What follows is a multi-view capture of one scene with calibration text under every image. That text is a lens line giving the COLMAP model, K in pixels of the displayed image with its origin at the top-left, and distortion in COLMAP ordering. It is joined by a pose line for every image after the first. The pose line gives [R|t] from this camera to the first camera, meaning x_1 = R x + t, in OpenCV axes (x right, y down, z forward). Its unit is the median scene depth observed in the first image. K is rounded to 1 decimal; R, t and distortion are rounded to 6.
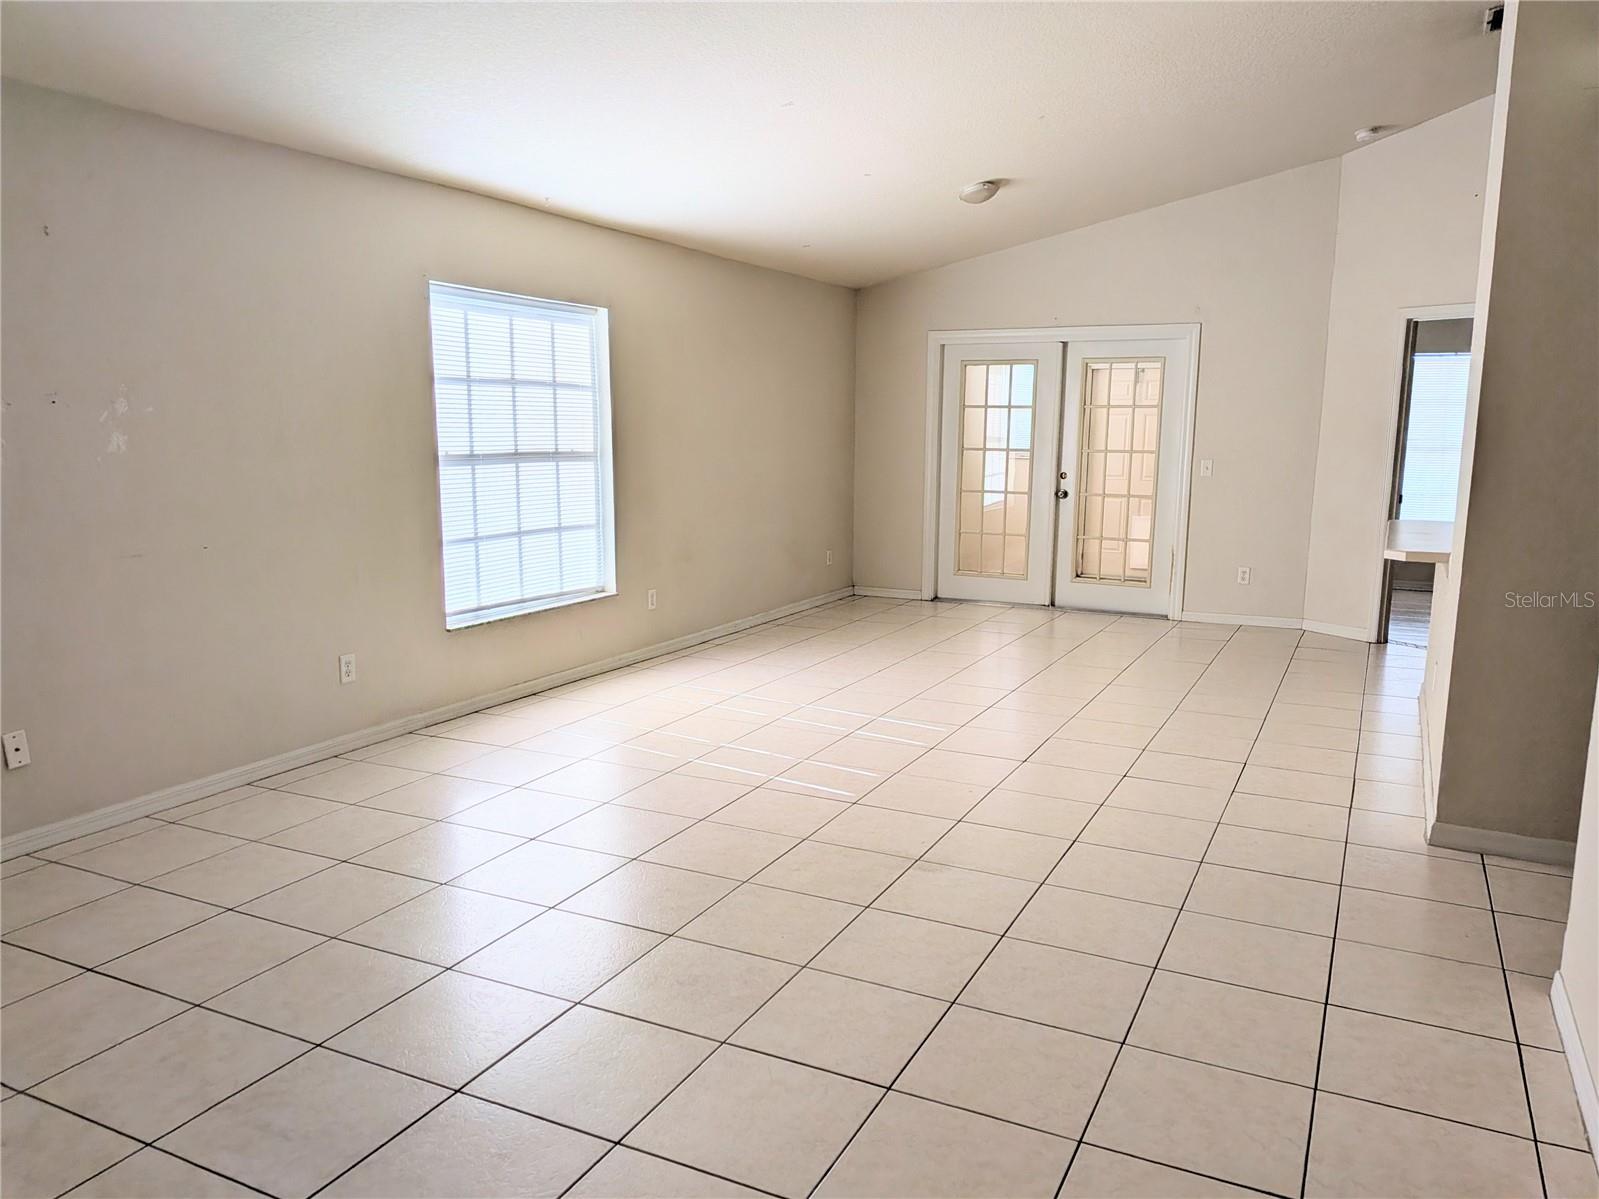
lens RADIAL K [[1169.7, 0, 799.5], [0, 1169.7, 599.5], [0, 0, 1]] dist [0.104386, -0.000148]
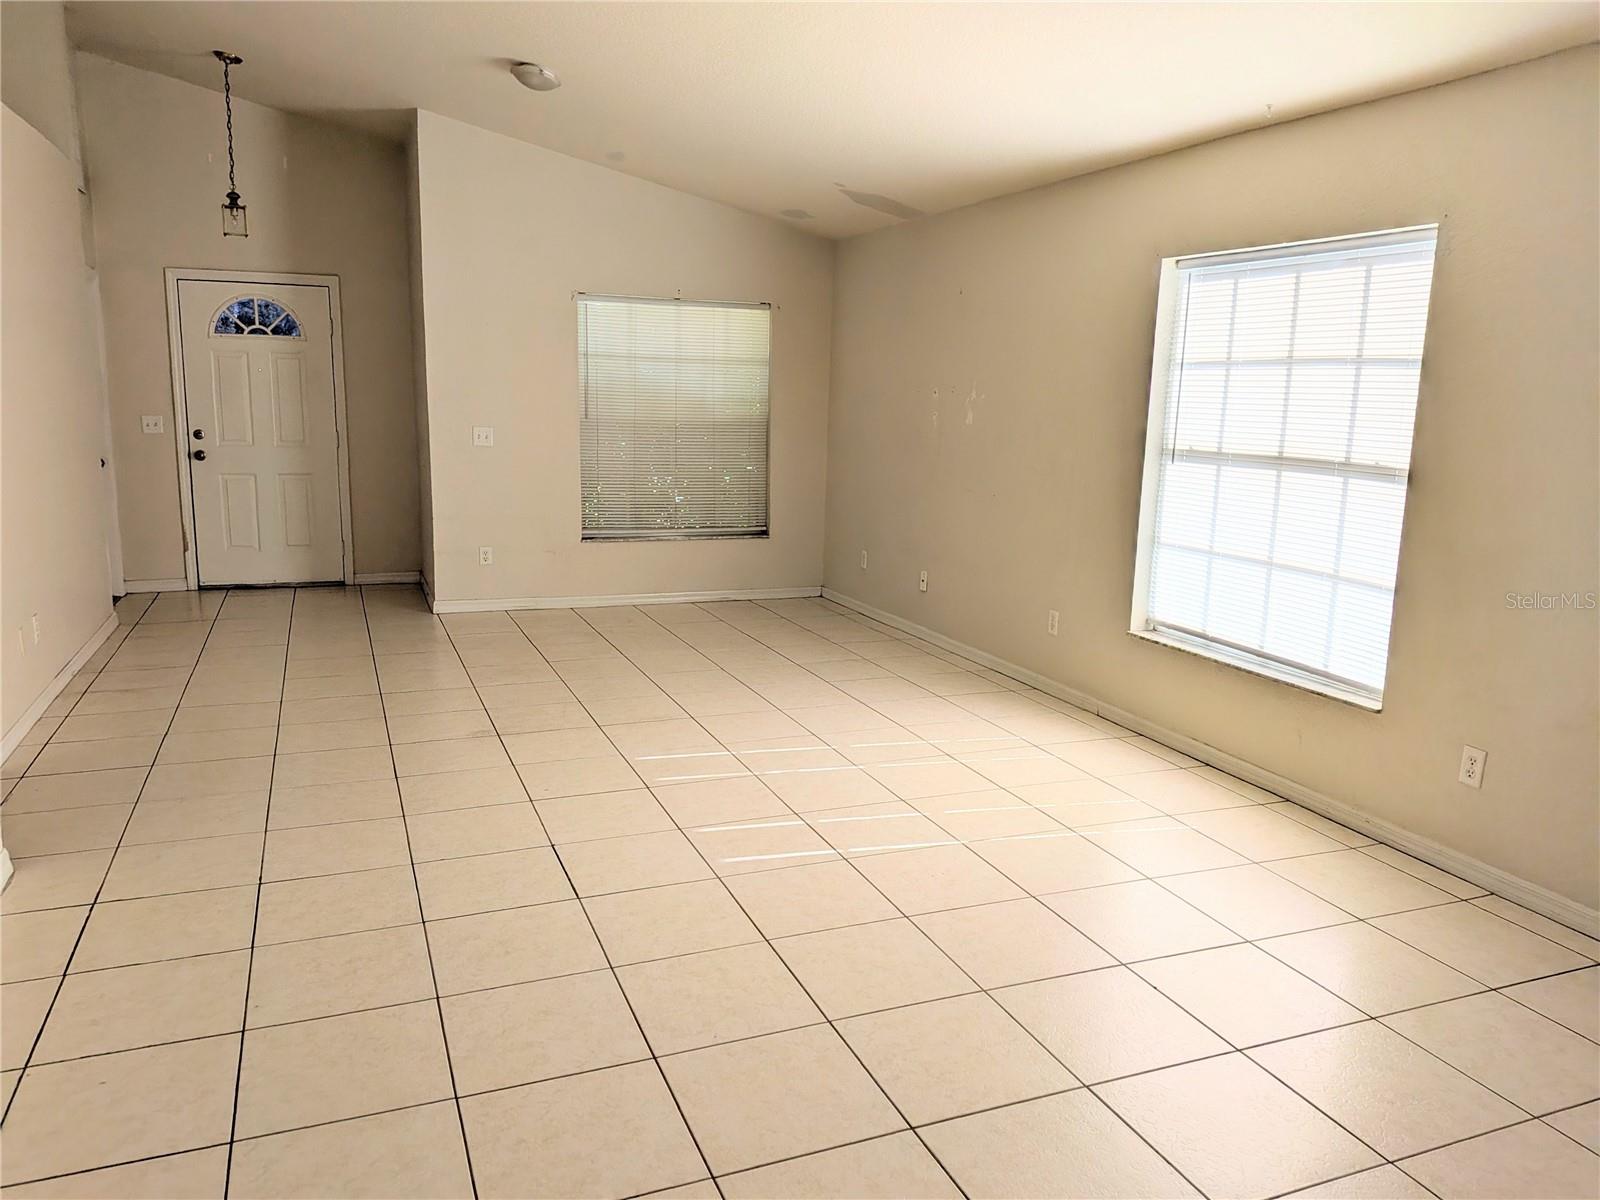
lens RADIAL K [[1118.7, 0, 800.0], [0, 1118.7, 600.0], [0, 0, 1]] dist [0.001026, 0.000757]
pose [[-0.642185, 0.116191, -0.757692, 0.514418], [-0.151181, 0.949834, 0.273789, -0.191726], [0.751494, 0.290372, -0.592403, 1.254298]]
